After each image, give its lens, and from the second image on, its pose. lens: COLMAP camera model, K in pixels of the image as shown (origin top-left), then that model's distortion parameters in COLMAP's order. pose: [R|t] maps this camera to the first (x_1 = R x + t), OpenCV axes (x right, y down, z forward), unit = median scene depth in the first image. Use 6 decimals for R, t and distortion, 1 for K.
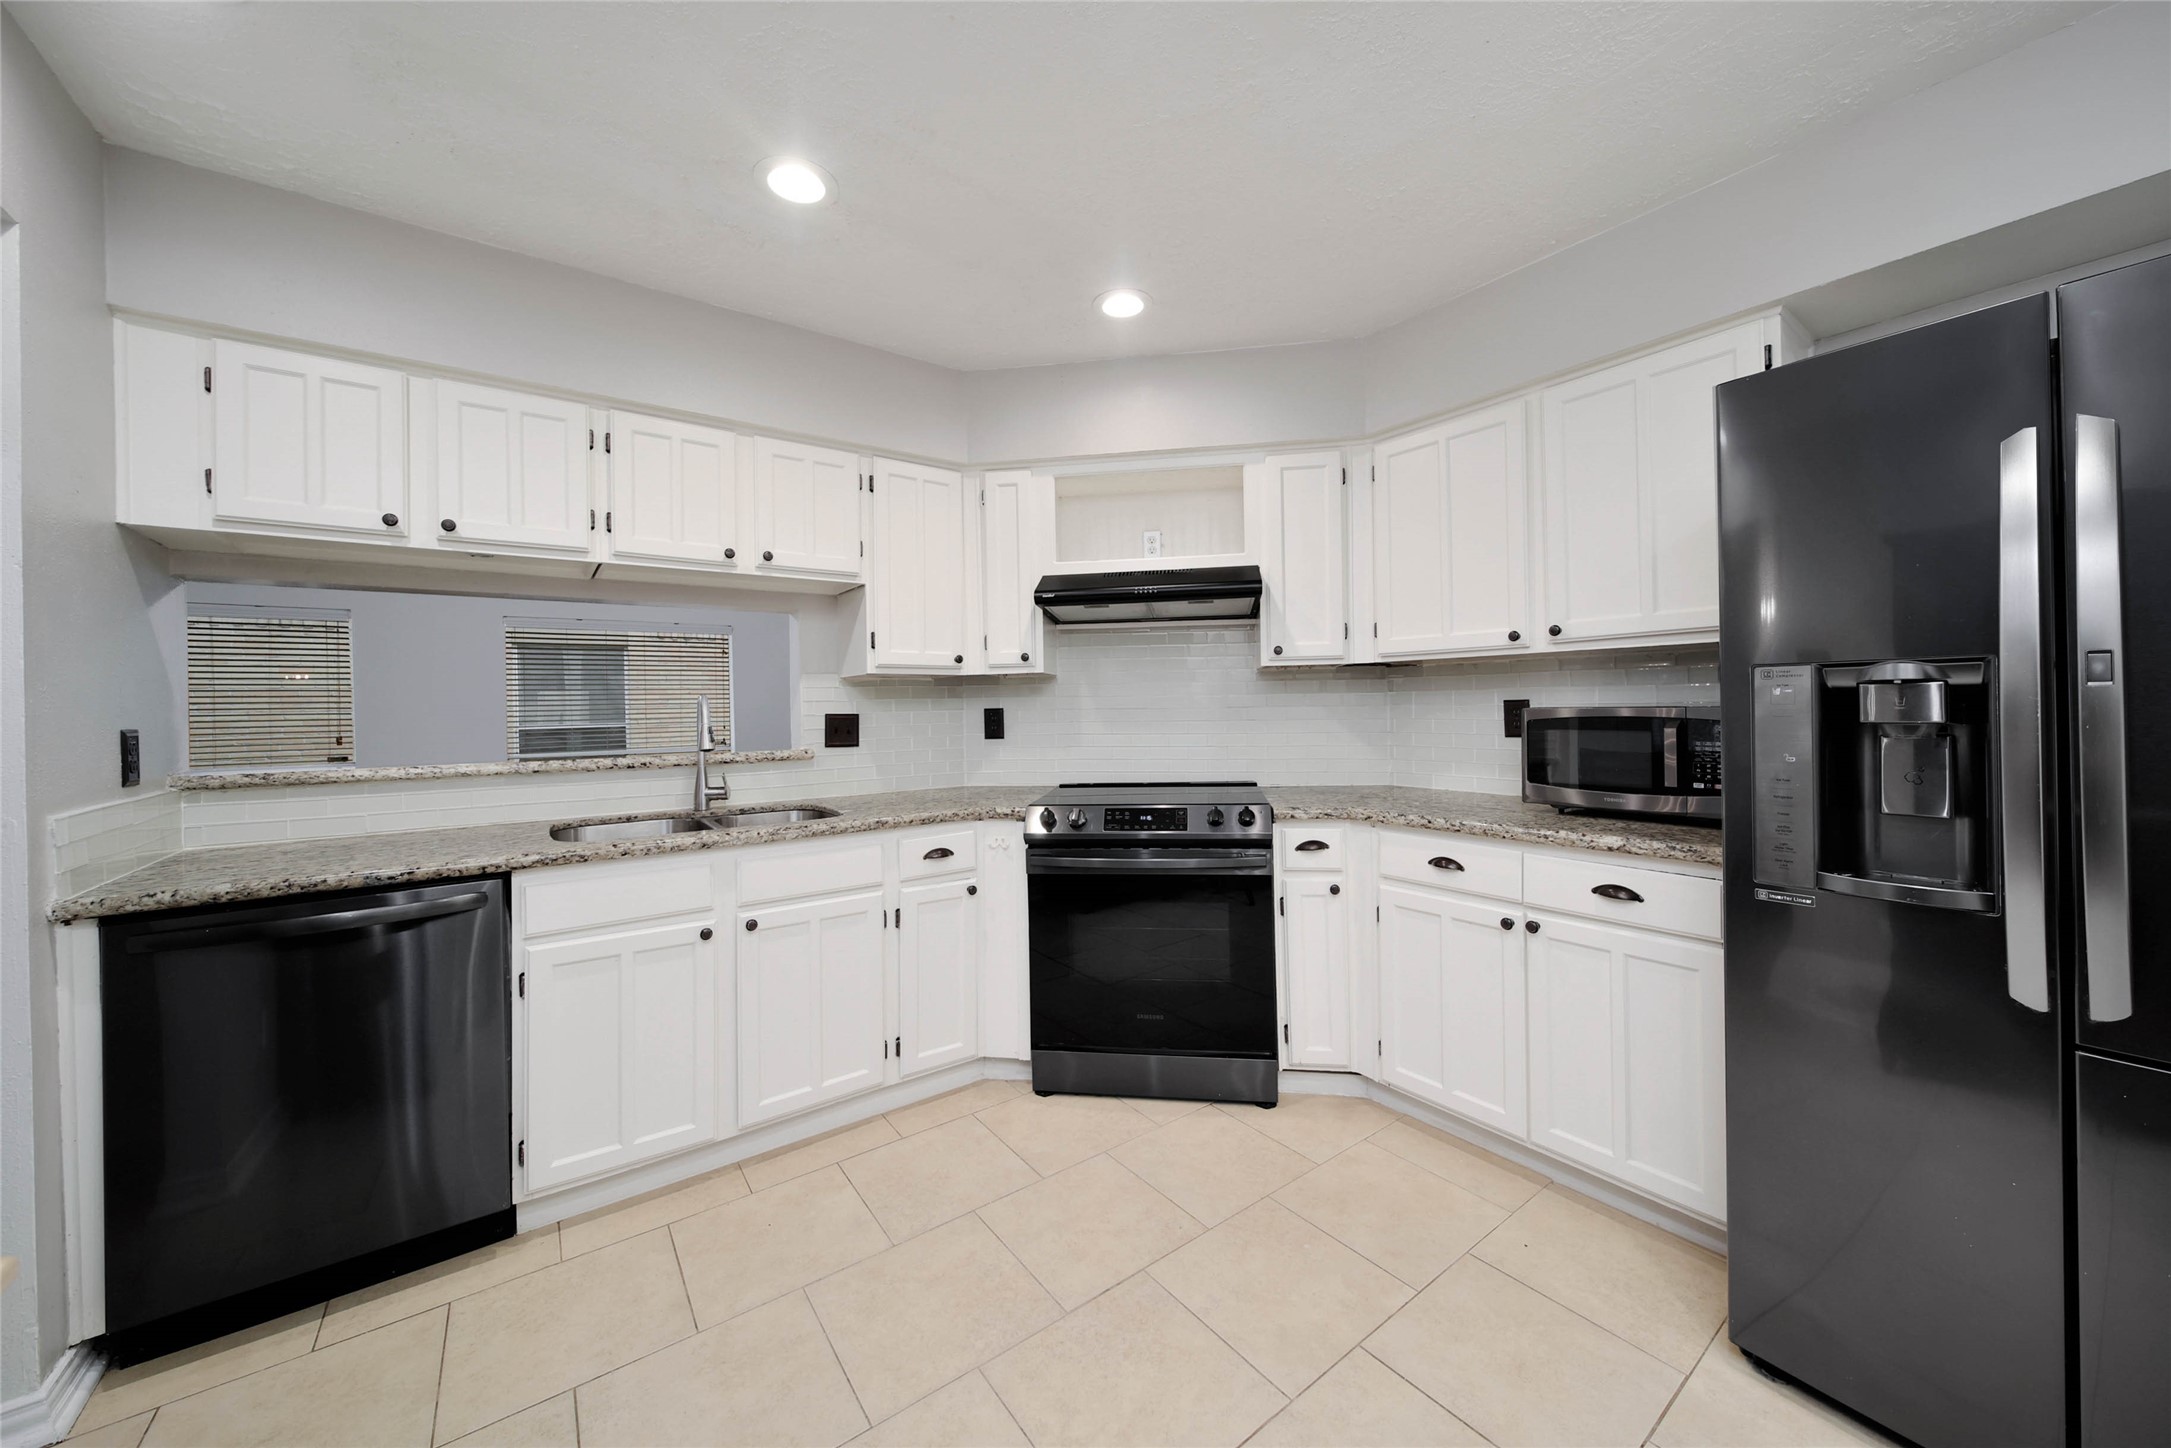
lens RADIAL K [[772.3, 0, 1089.7], [0, 772.3, 712.1], [0, 0, 1]] dist [-0.001534, -0.000860]
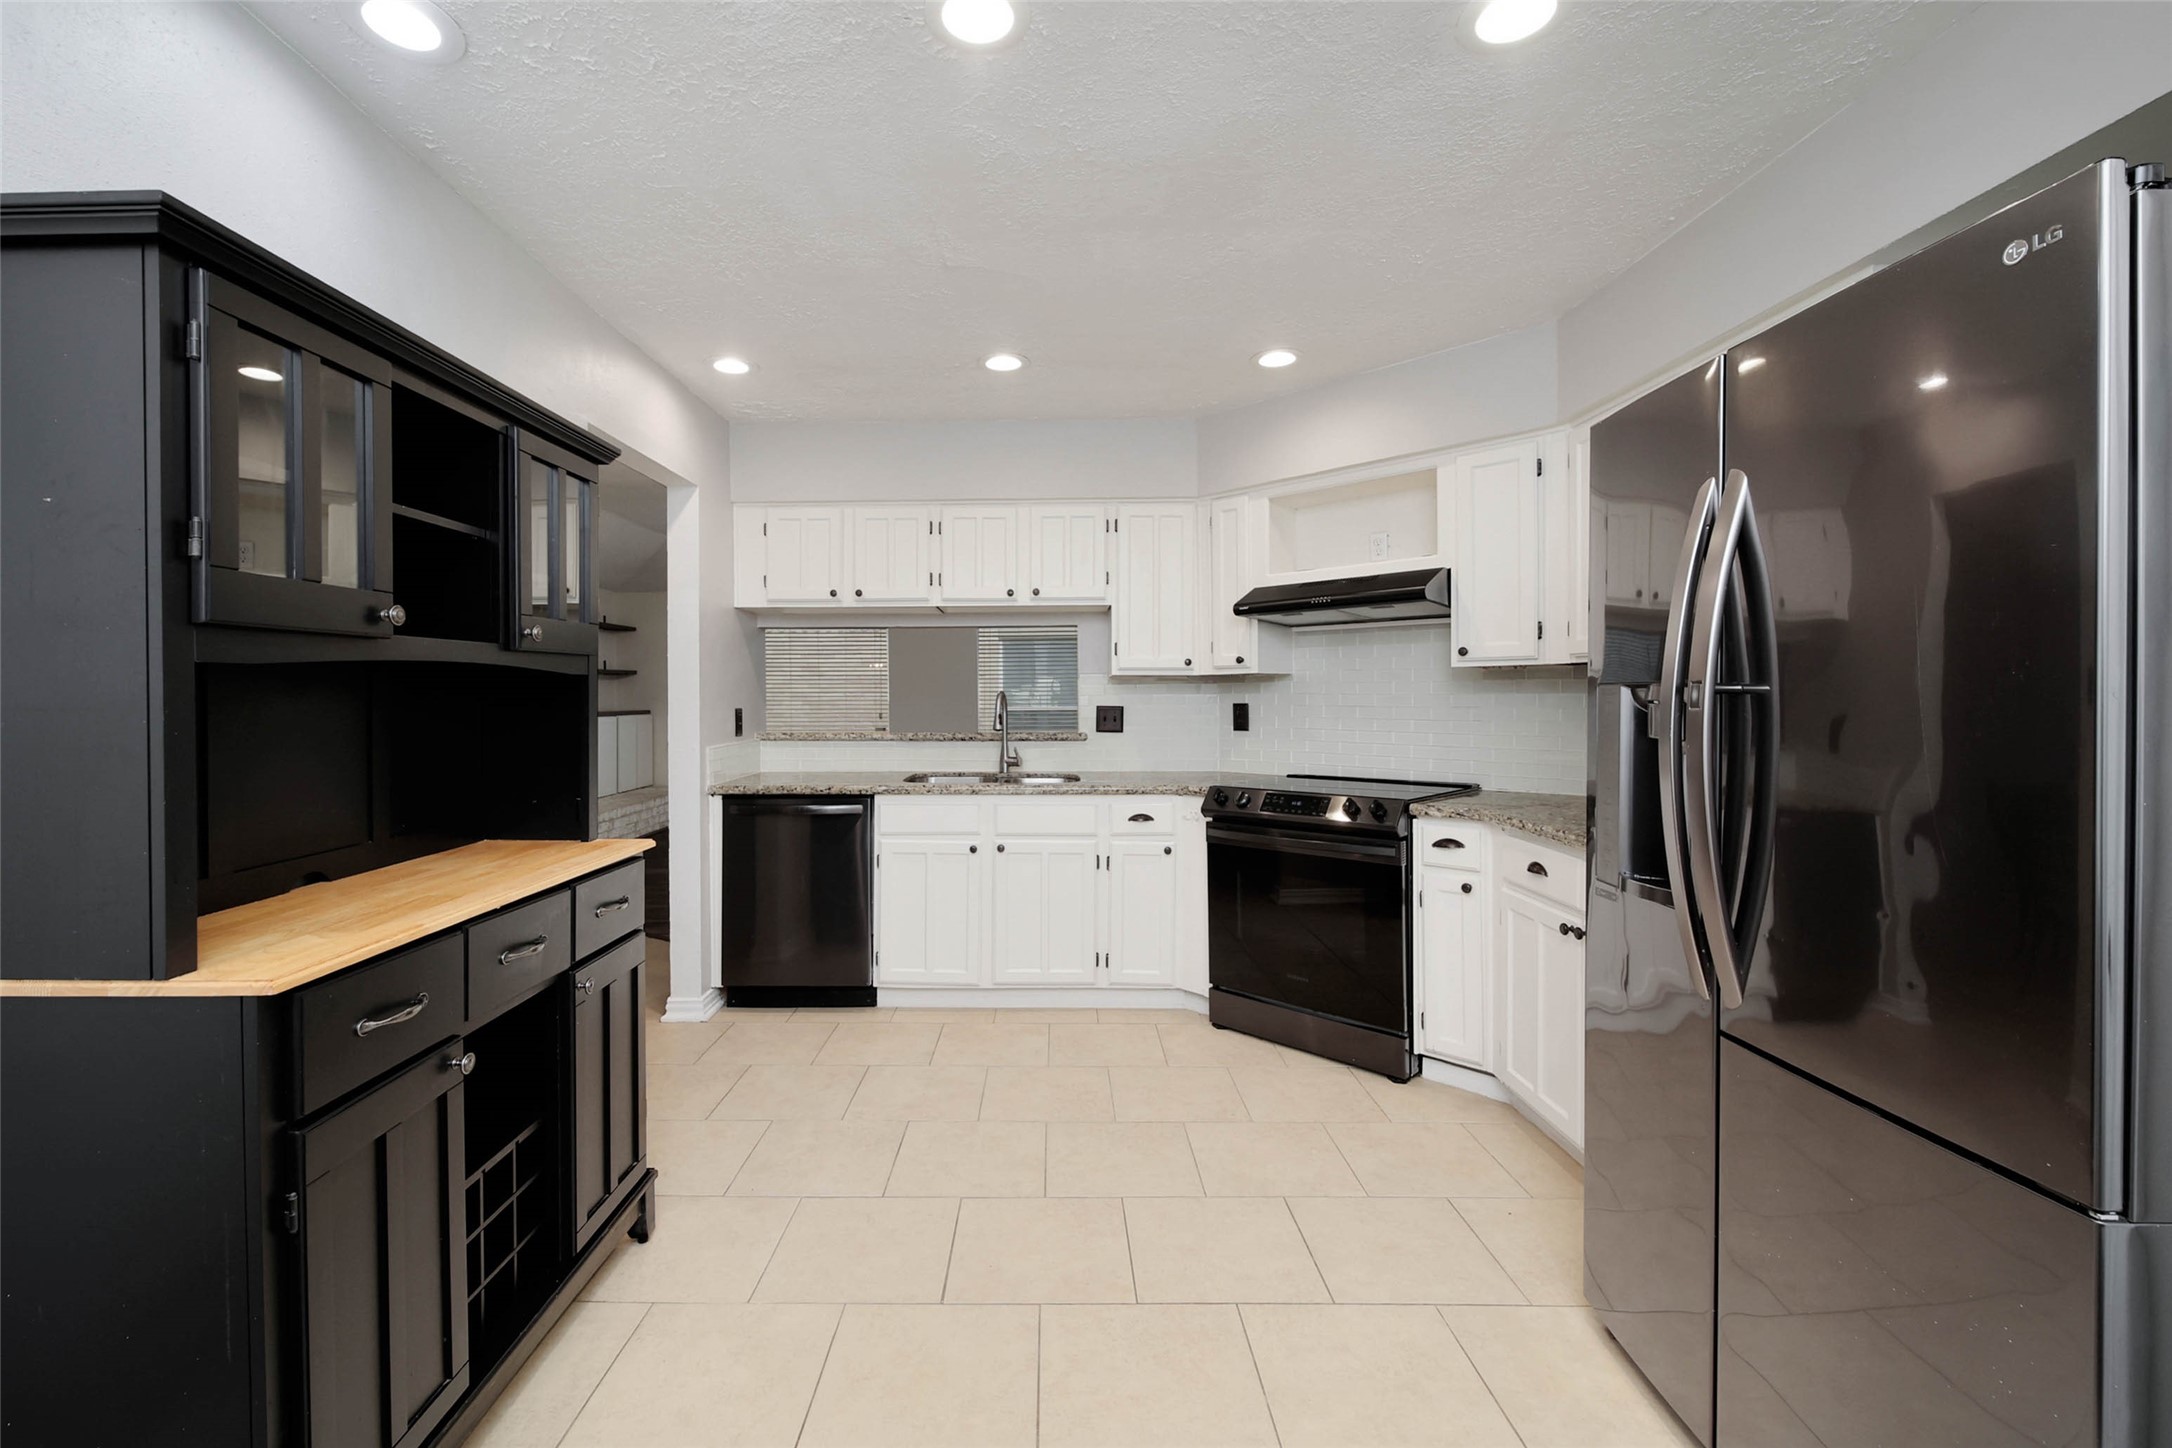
lens RADIAL K [[1009.7, 0, 1079.7], [0, 1009.7, 713.1], [0, 0, 1]] dist [-0.003470, -0.000093]
pose [[0.793114, 0.025941, -0.608521, 0.719026], [-0.015160, 0.999624, 0.022855, -0.025362], [0.608885, -0.008901, 0.793208, -0.373519]]
